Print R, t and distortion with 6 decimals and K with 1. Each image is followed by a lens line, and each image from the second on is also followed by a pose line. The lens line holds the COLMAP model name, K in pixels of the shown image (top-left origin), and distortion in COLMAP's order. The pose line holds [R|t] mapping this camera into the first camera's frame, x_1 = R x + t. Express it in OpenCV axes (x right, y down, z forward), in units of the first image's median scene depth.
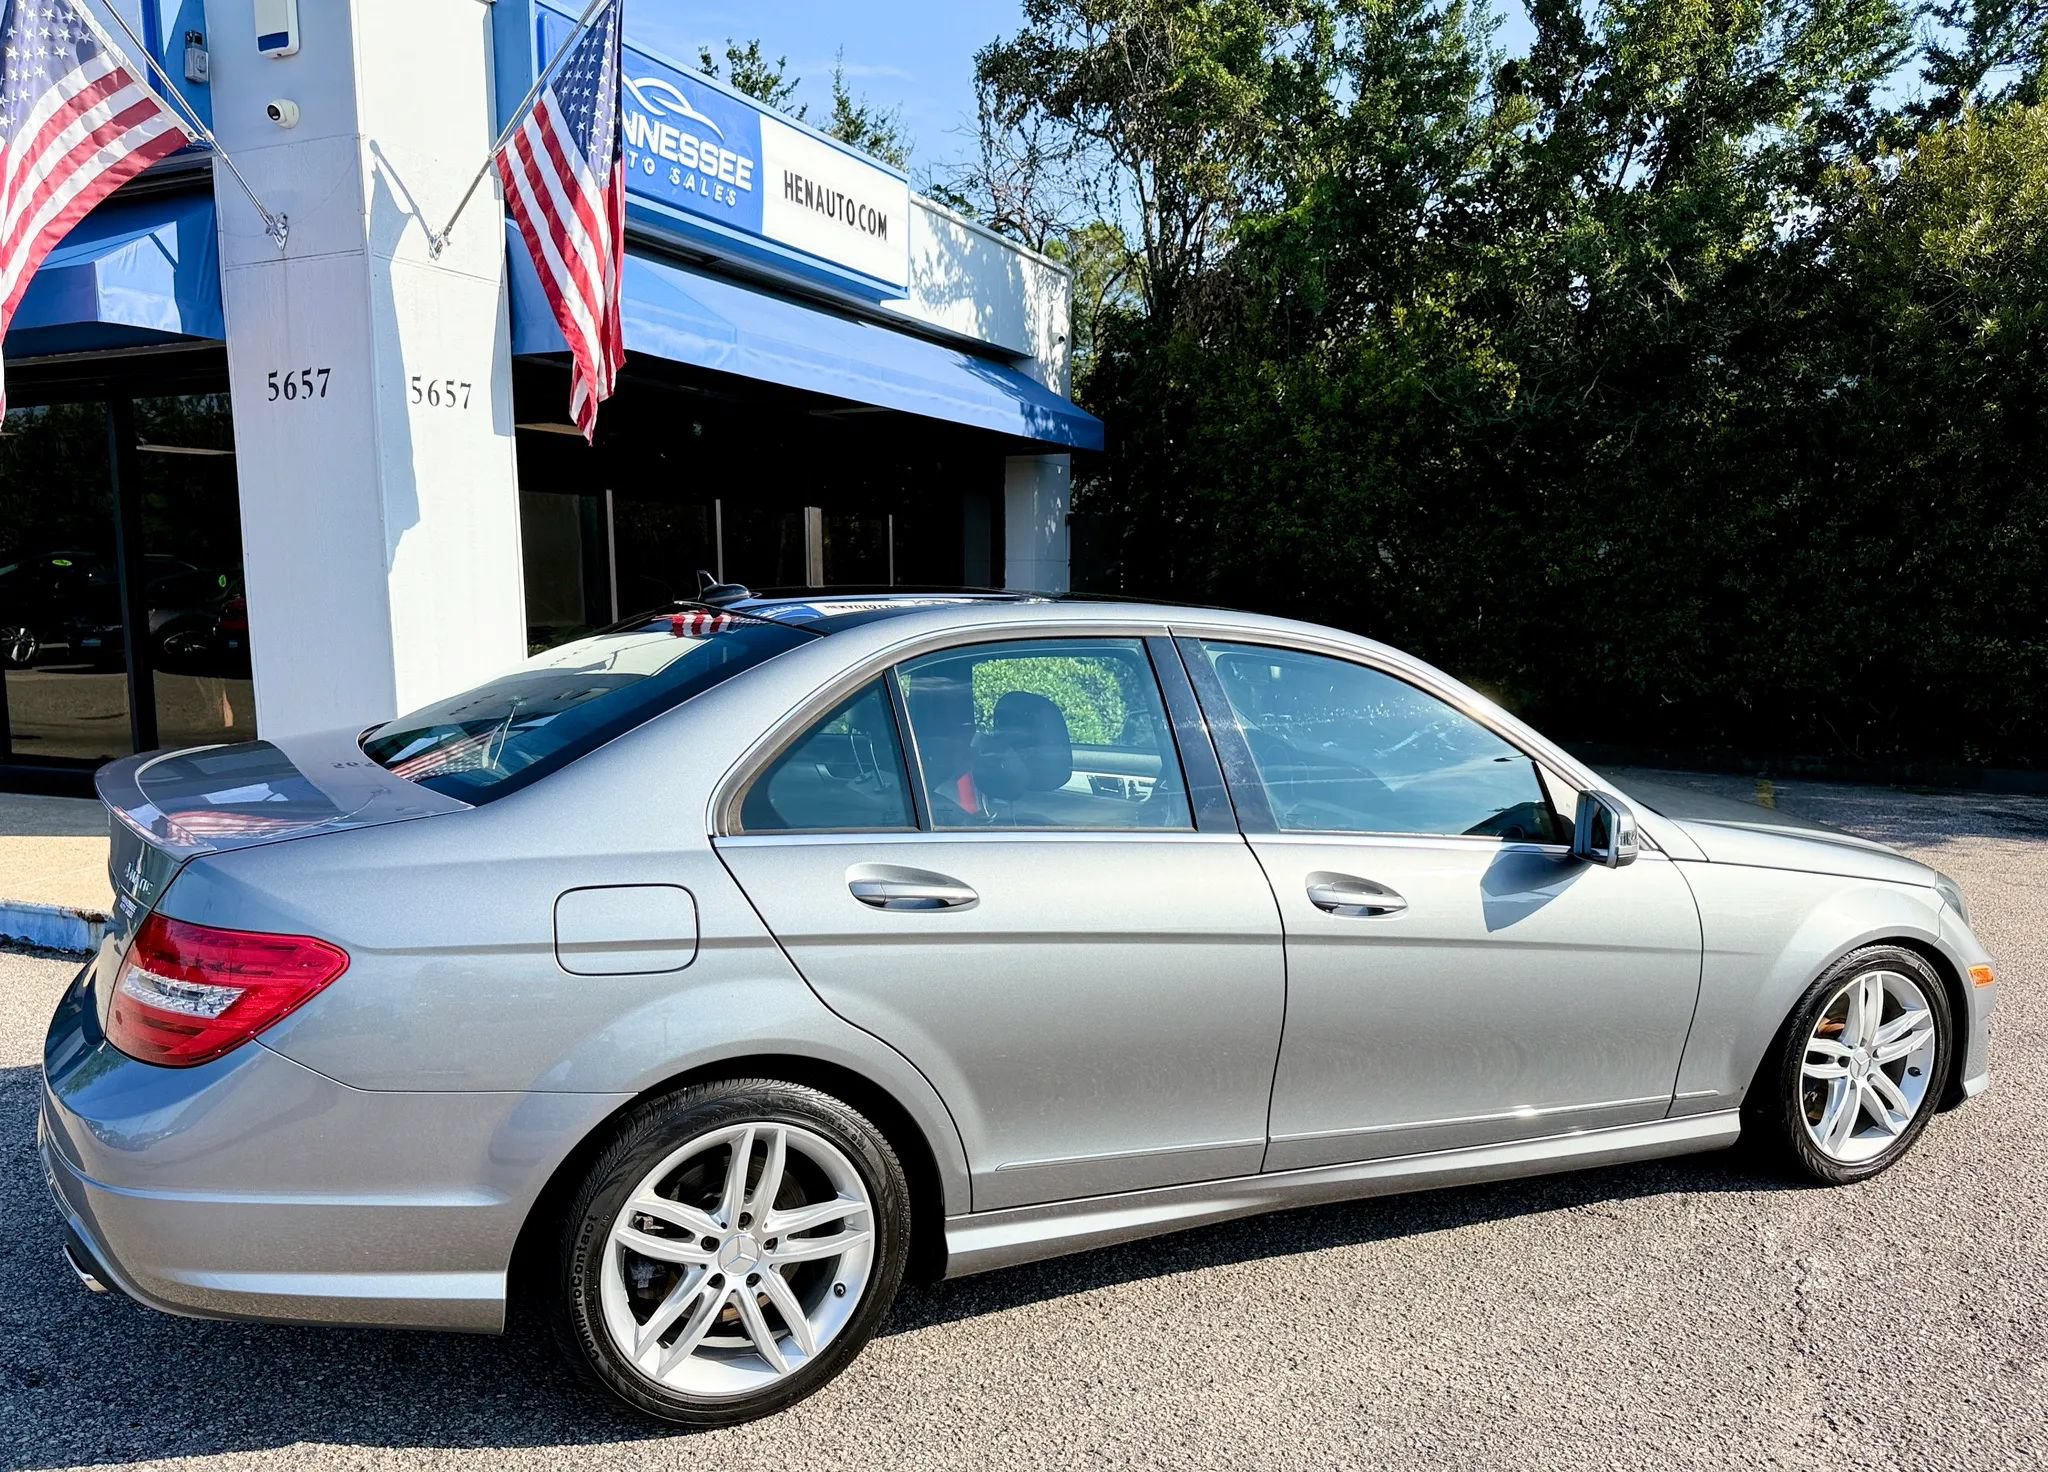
lens RADIAL K [[1558.7, 0, 978.3], [0, 1558.7, 800.0], [0, 0, 1]] dist [0.063912, -0.089995]
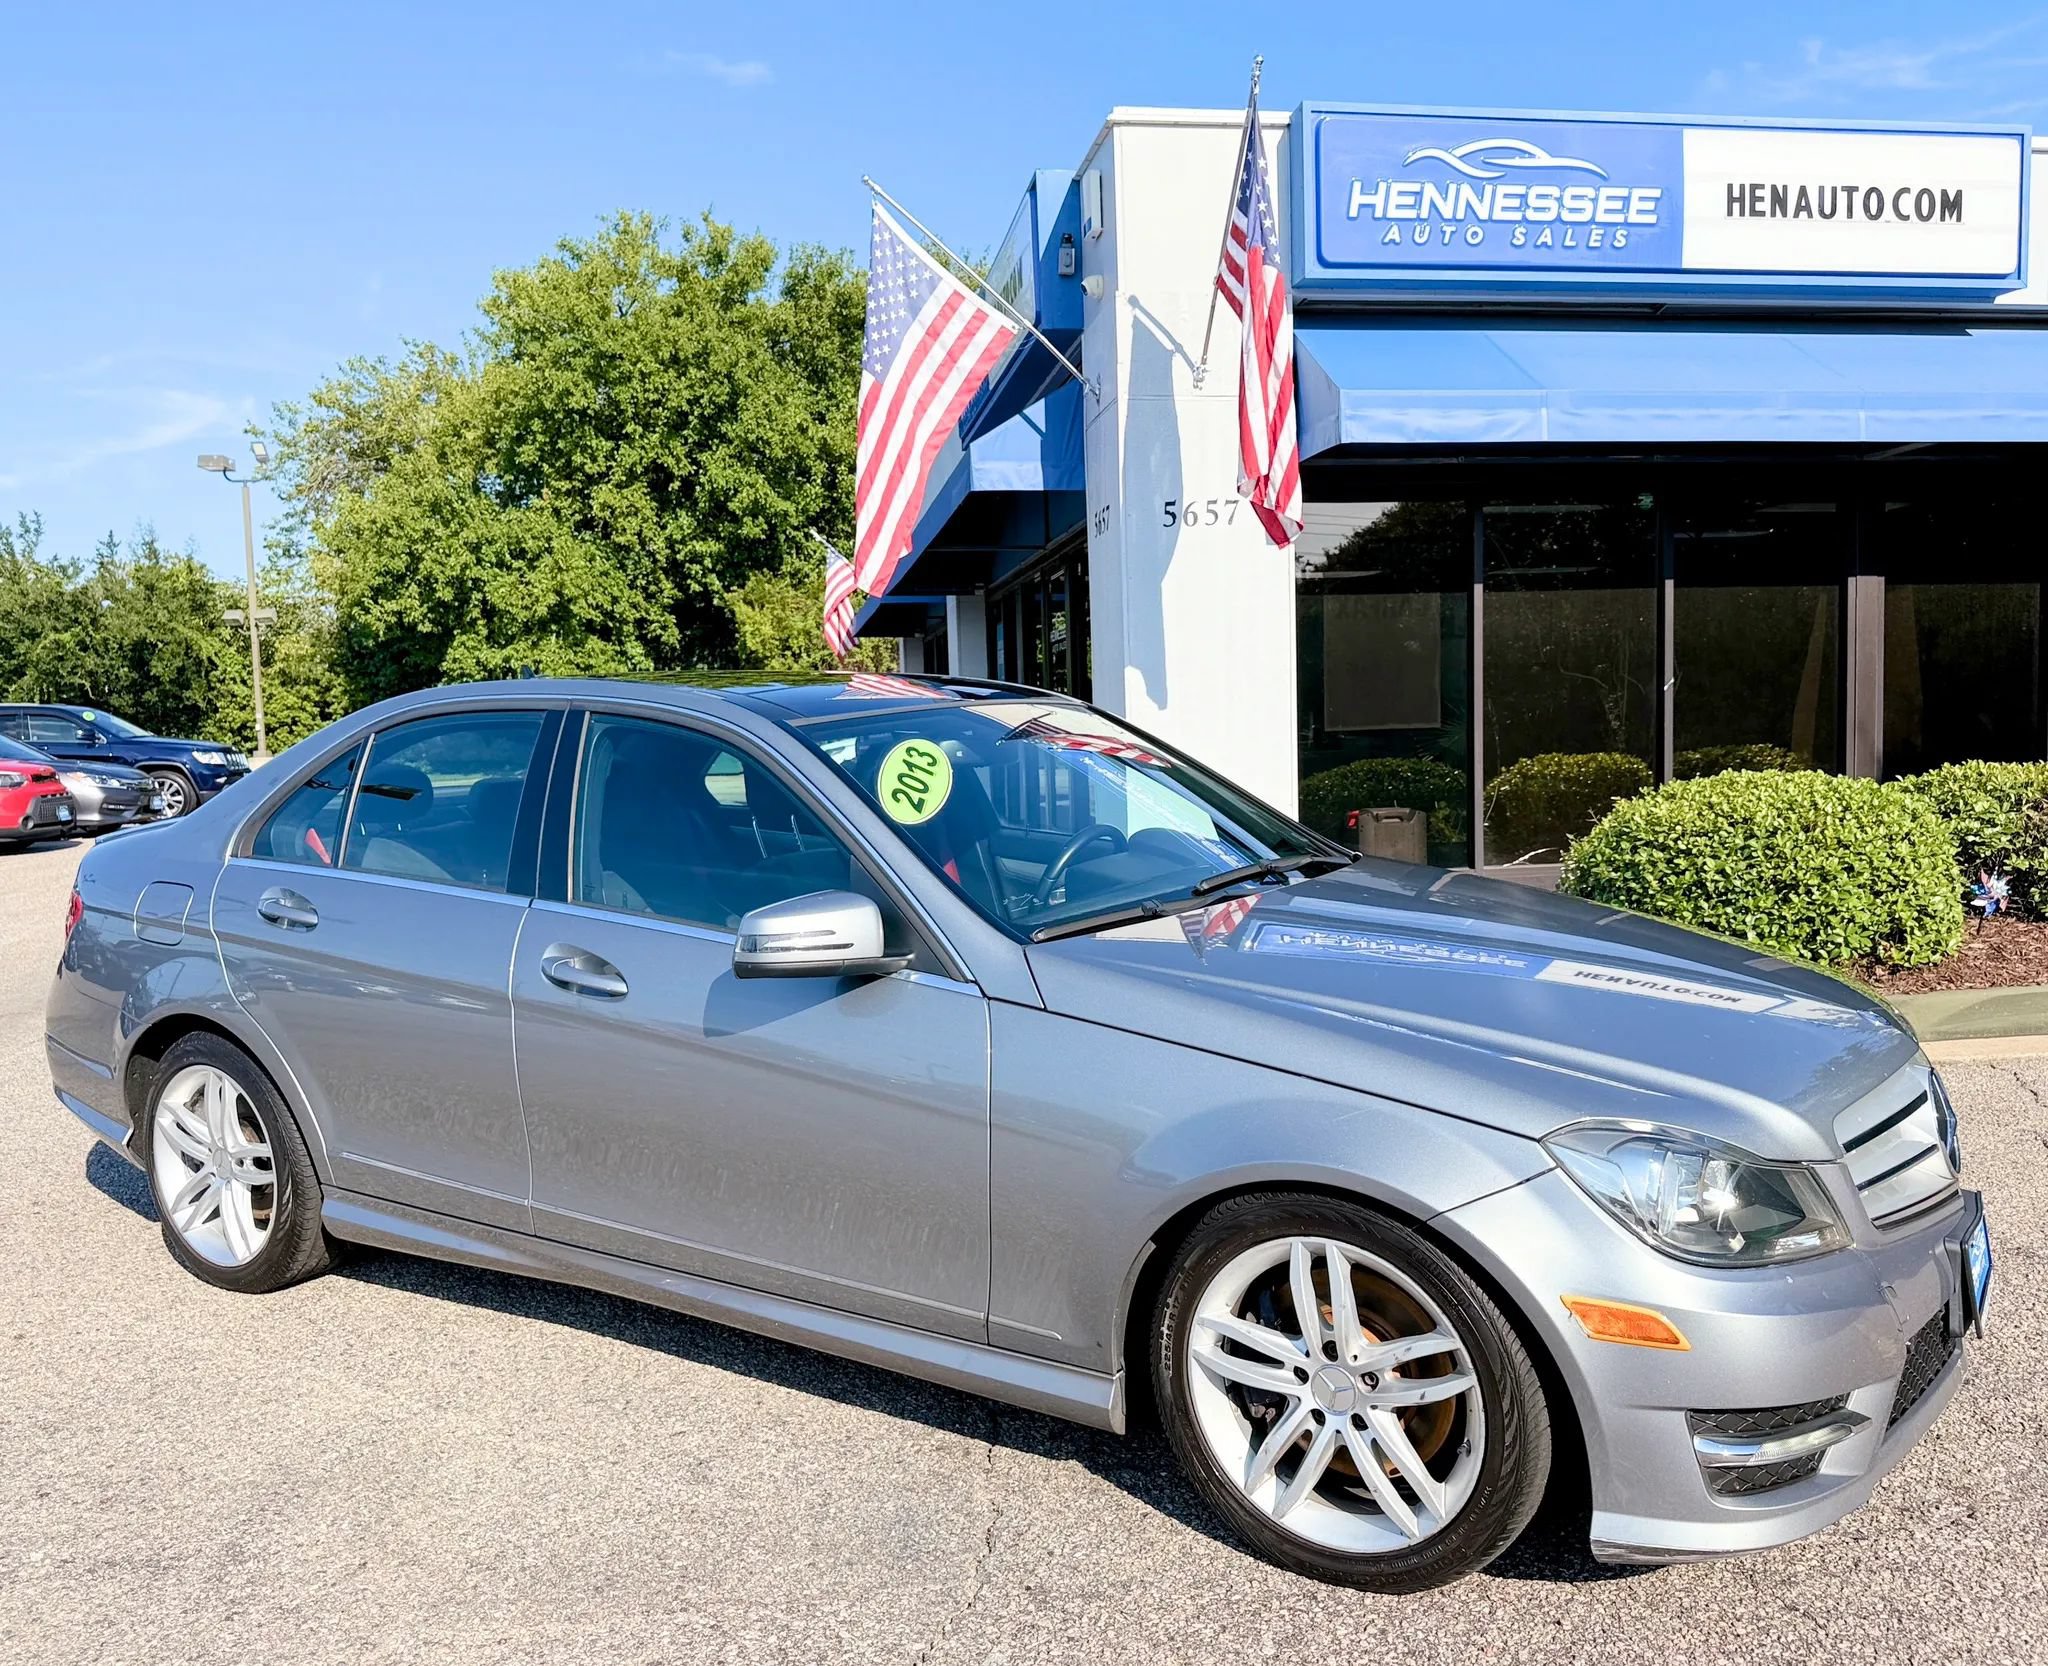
lens RADIAL K [[1678.1, 0, 1081.5], [0, 1678.1, 867.5], [0, 0, 1]] dist [0.134671, -0.256203]
pose [[0.571508, 0.058289, -0.818524, 0.480403], [-0.090896, 0.995833, 0.007450, -0.014967], [0.815547, 0.070143, 0.574425, 0.241115]]
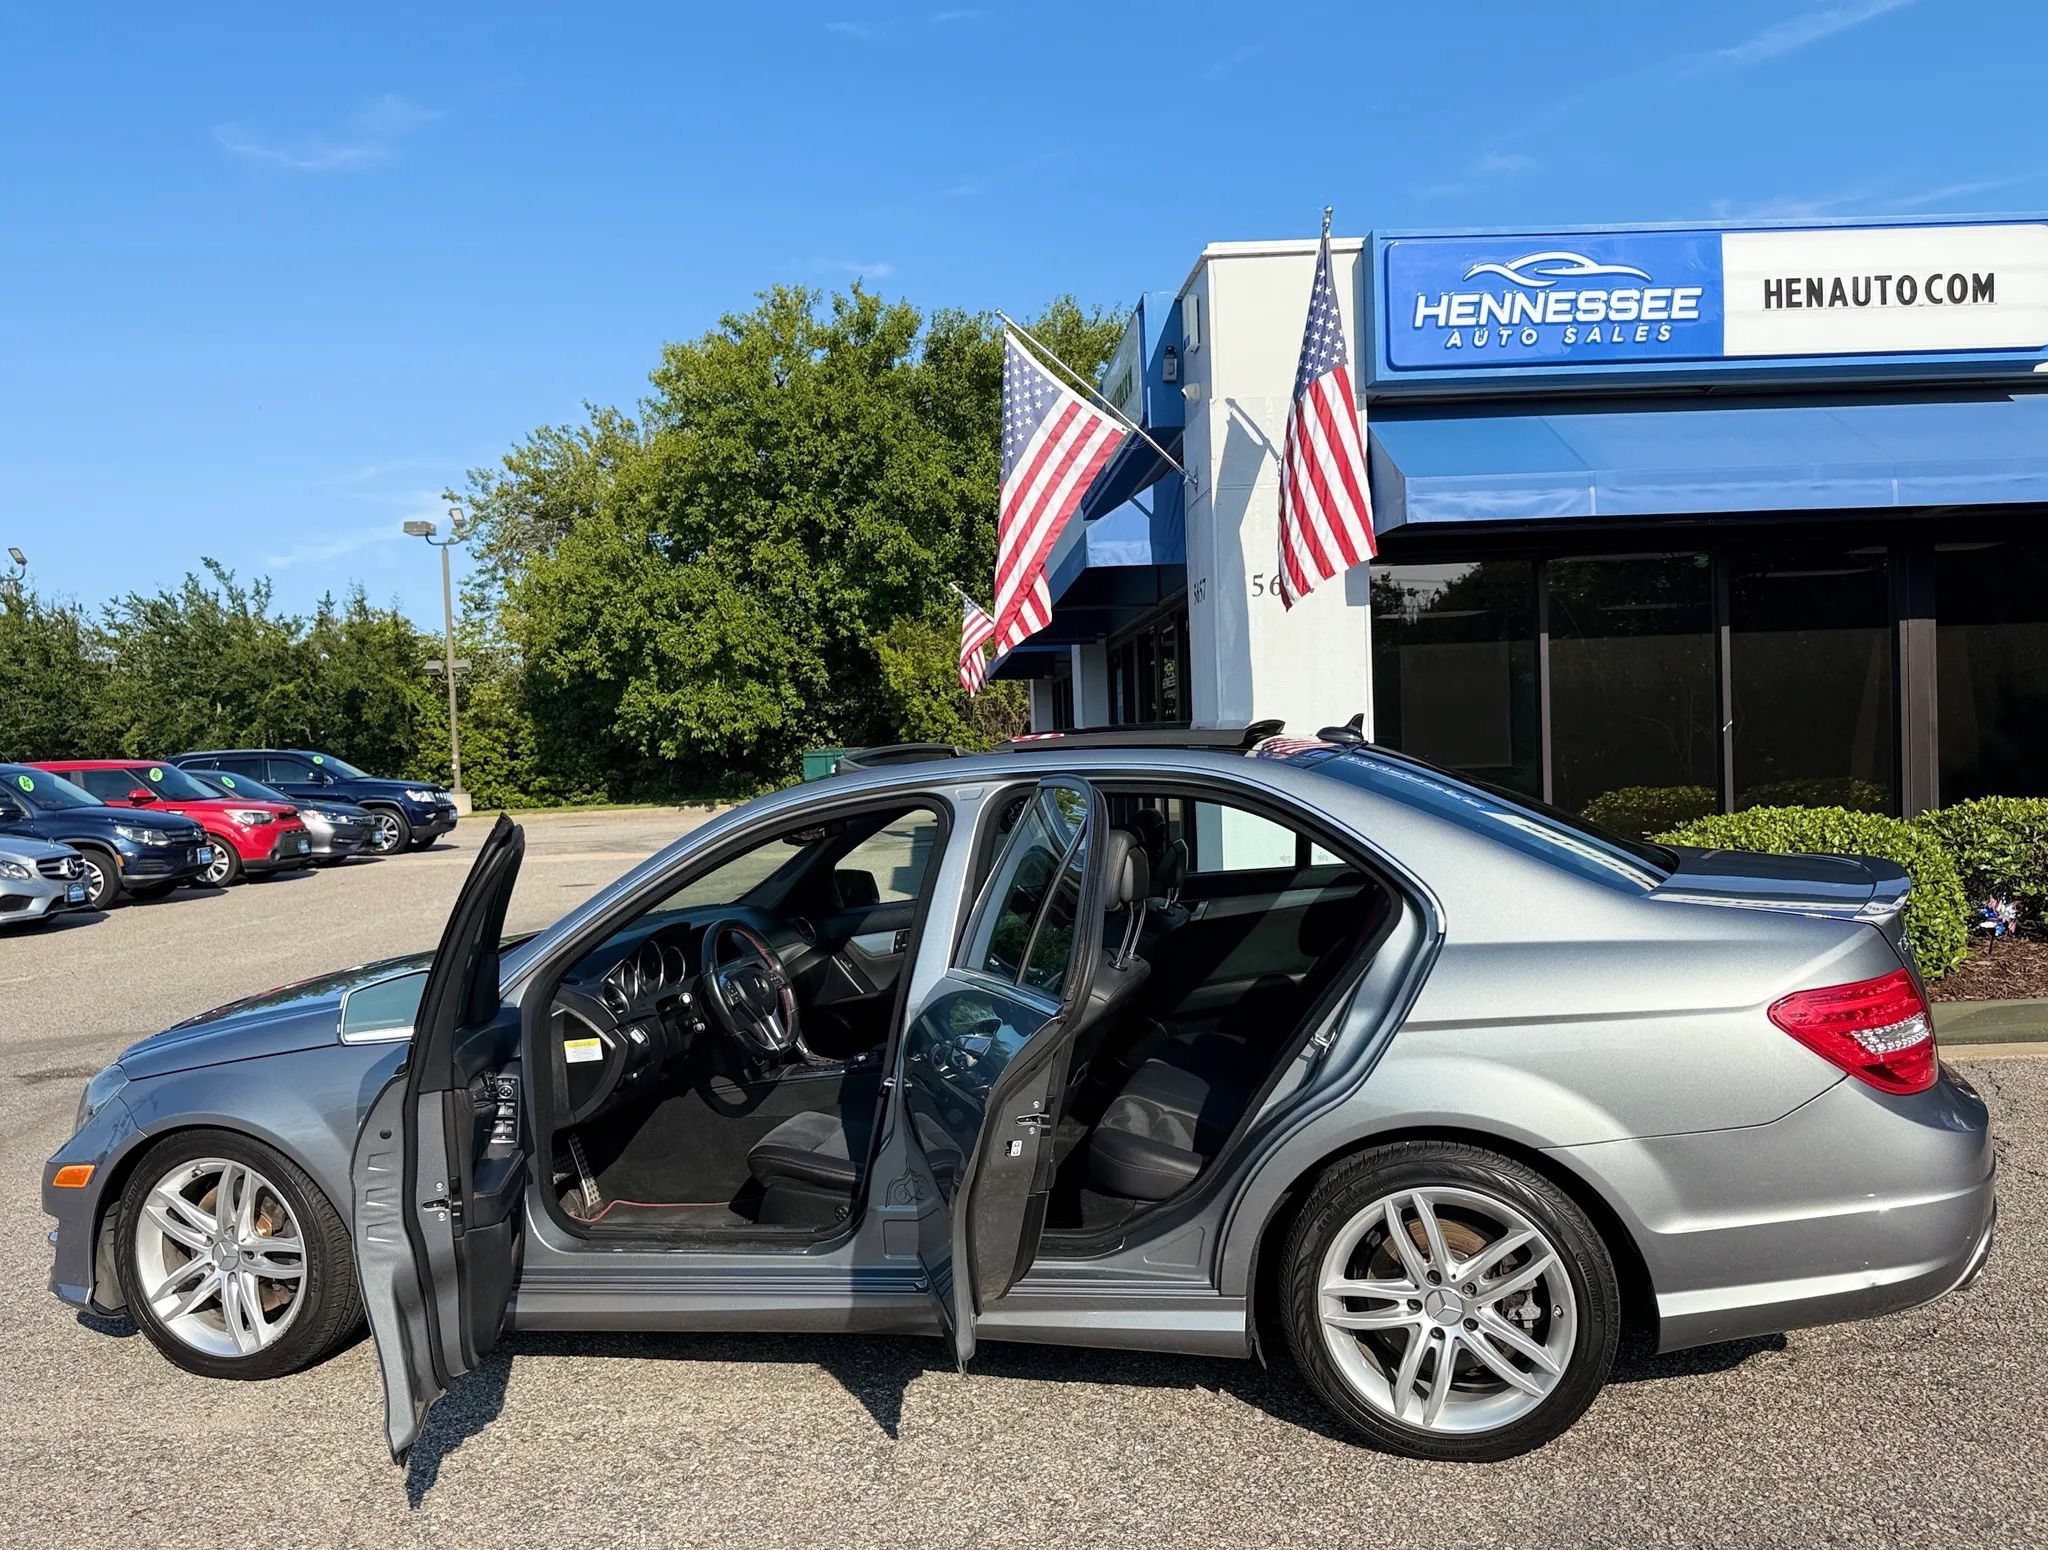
lens RADIAL K [[1668.4, 0, 992.1], [0, 1668.4, 836.5], [0, 0, 1]] dist [0.113654, -0.217445]
pose [[0.457882, 0.027642, -0.888583, 0.613125], [-0.089699, 0.995852, -0.015243, -0.016573], [0.884476, 0.086685, 0.458463, 0.175706]]
